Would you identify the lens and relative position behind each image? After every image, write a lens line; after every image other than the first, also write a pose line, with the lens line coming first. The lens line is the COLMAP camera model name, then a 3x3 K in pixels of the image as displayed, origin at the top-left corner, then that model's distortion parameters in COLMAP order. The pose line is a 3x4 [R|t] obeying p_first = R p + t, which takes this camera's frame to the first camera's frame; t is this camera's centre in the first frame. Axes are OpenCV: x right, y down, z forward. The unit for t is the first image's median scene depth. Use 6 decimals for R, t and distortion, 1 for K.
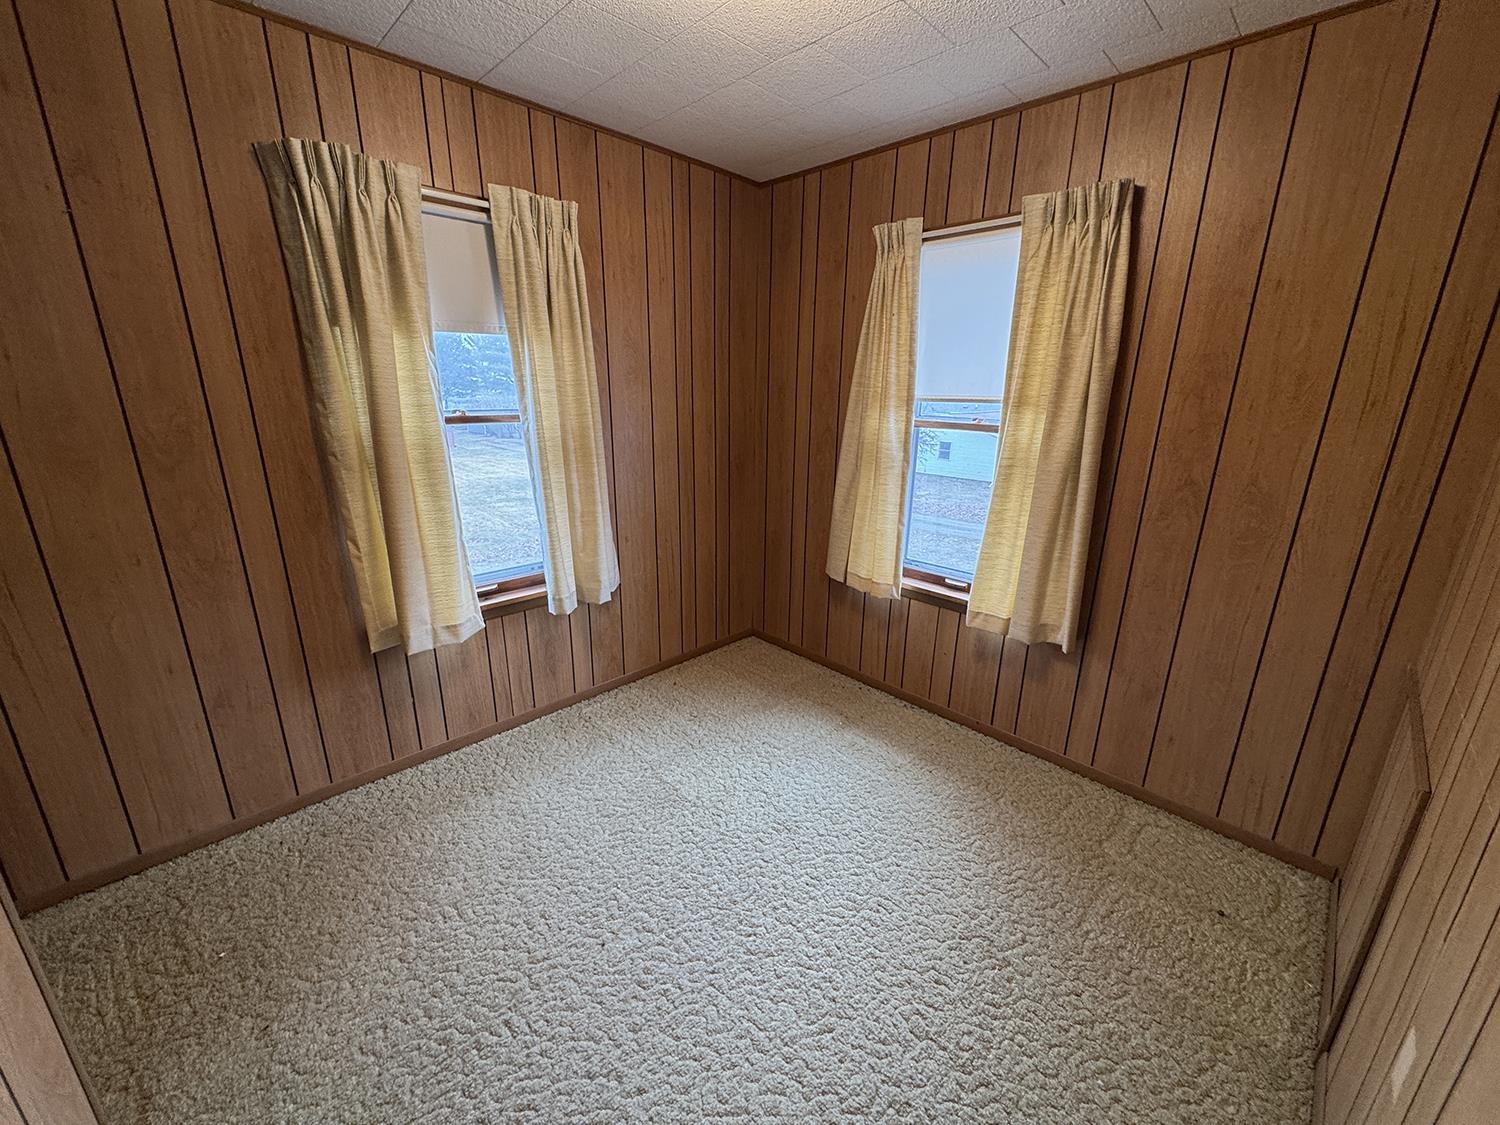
lens RADIAL K [[595.2, 0, 747.9], [0, 595.2, 558.9], [0, 0, 1]] dist [-0.001624, -0.000054]
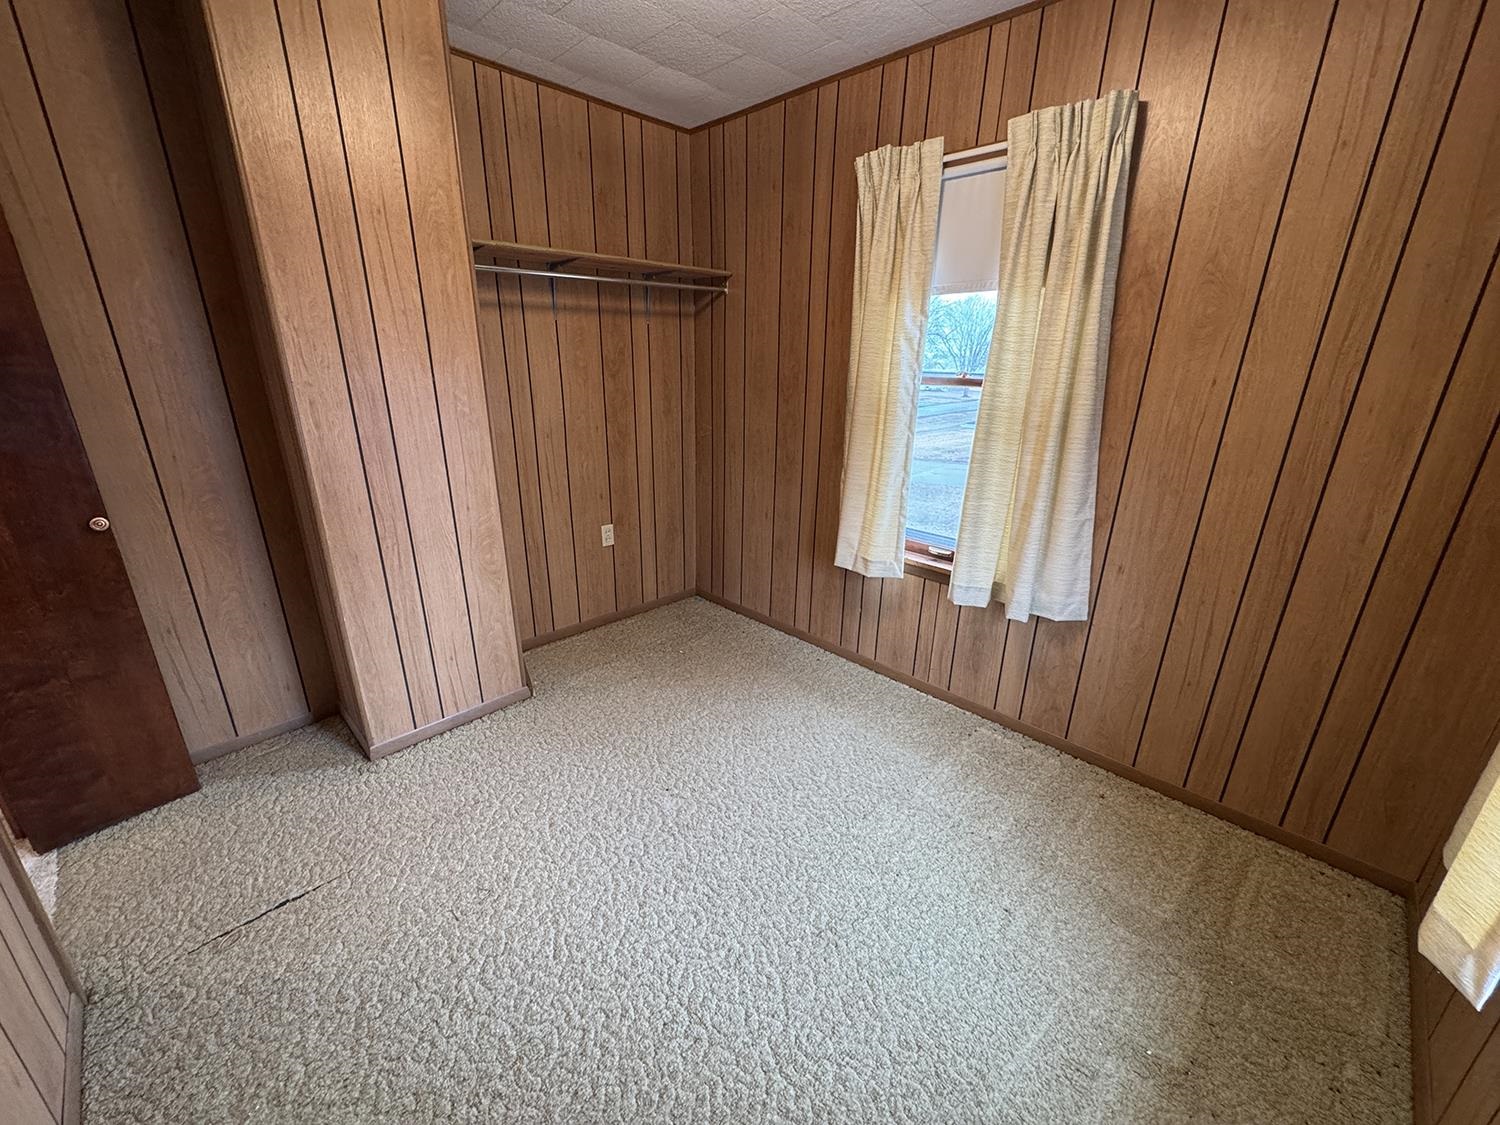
lens RADIAL K [[595.2, 0, 747.9], [0, 595.2, 558.9], [0, 0, 1]] dist [-0.001624, -0.000054]
pose [[0.015665, 0.313534, -0.949448, 0.541386], [-0.293305, 0.909232, 0.295414, -0.146846], [0.955891, 0.273850, 0.106204, 0.603577]]
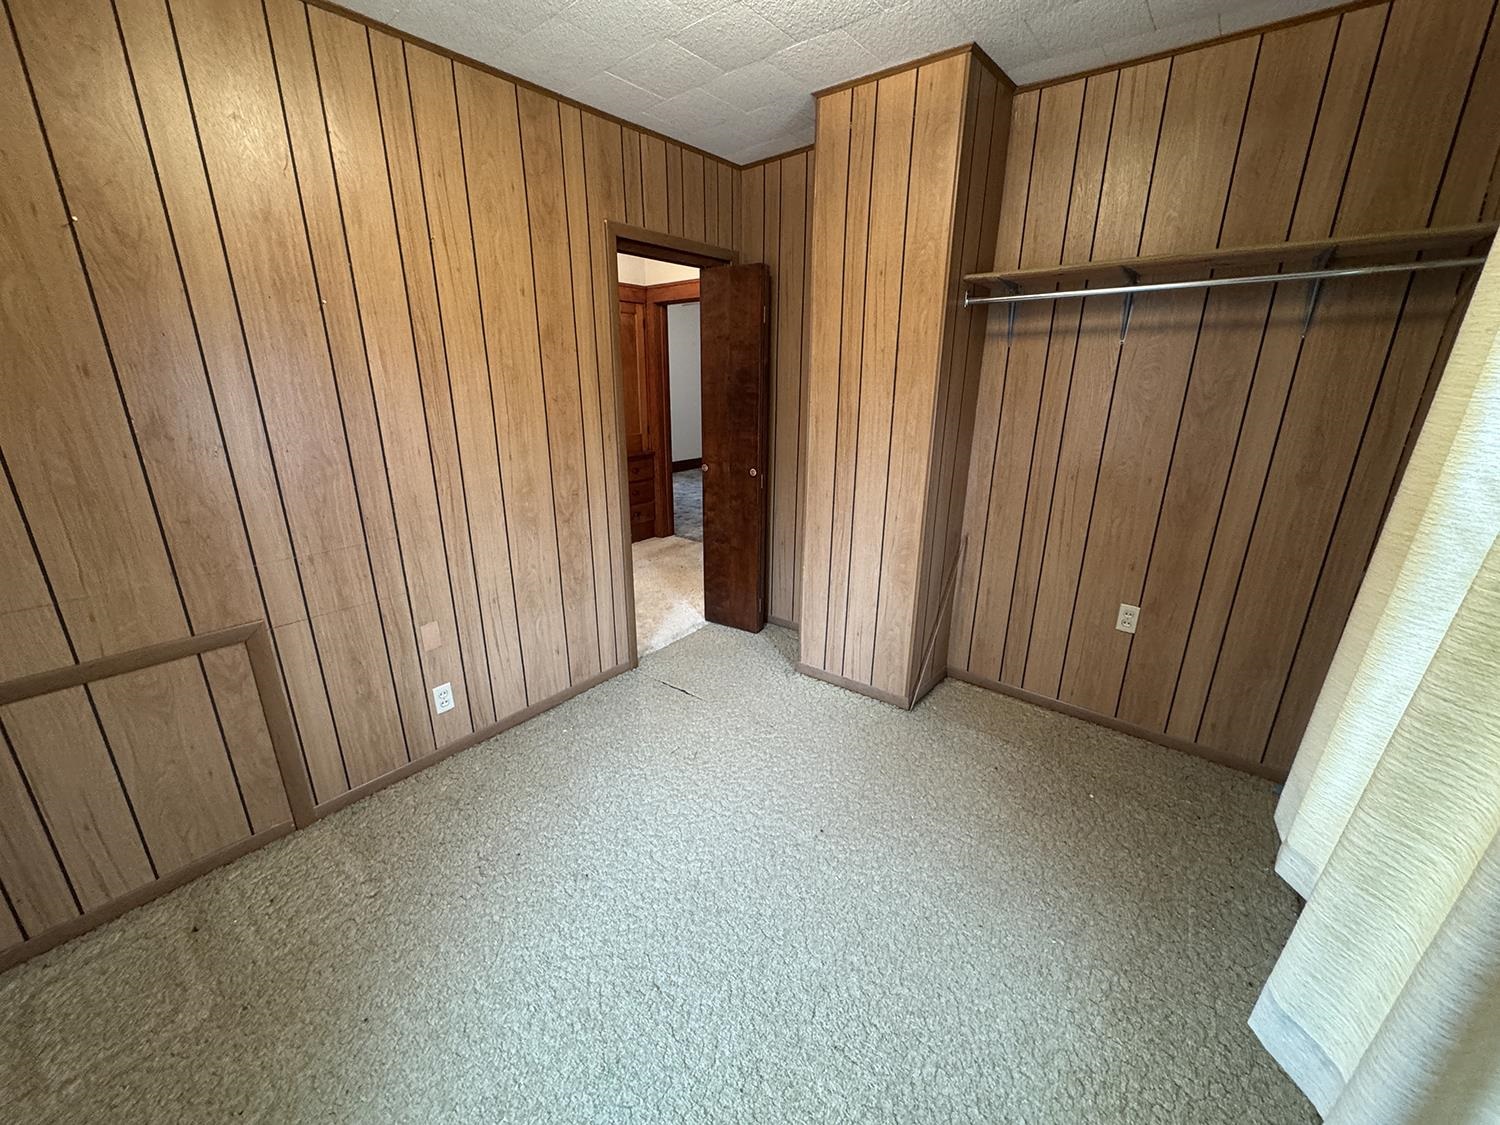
lens RADIAL K [[595.2, 0, 747.9], [0, 595.2, 558.9], [0, 0, 1]] dist [-0.001624, -0.000054]
pose [[-0.991892, 0.022307, -0.125111, 0.031235], [-0.050494, 0.834253, 0.549065, -0.317743], [0.116622, 0.550930, -0.826363, 1.132121]]
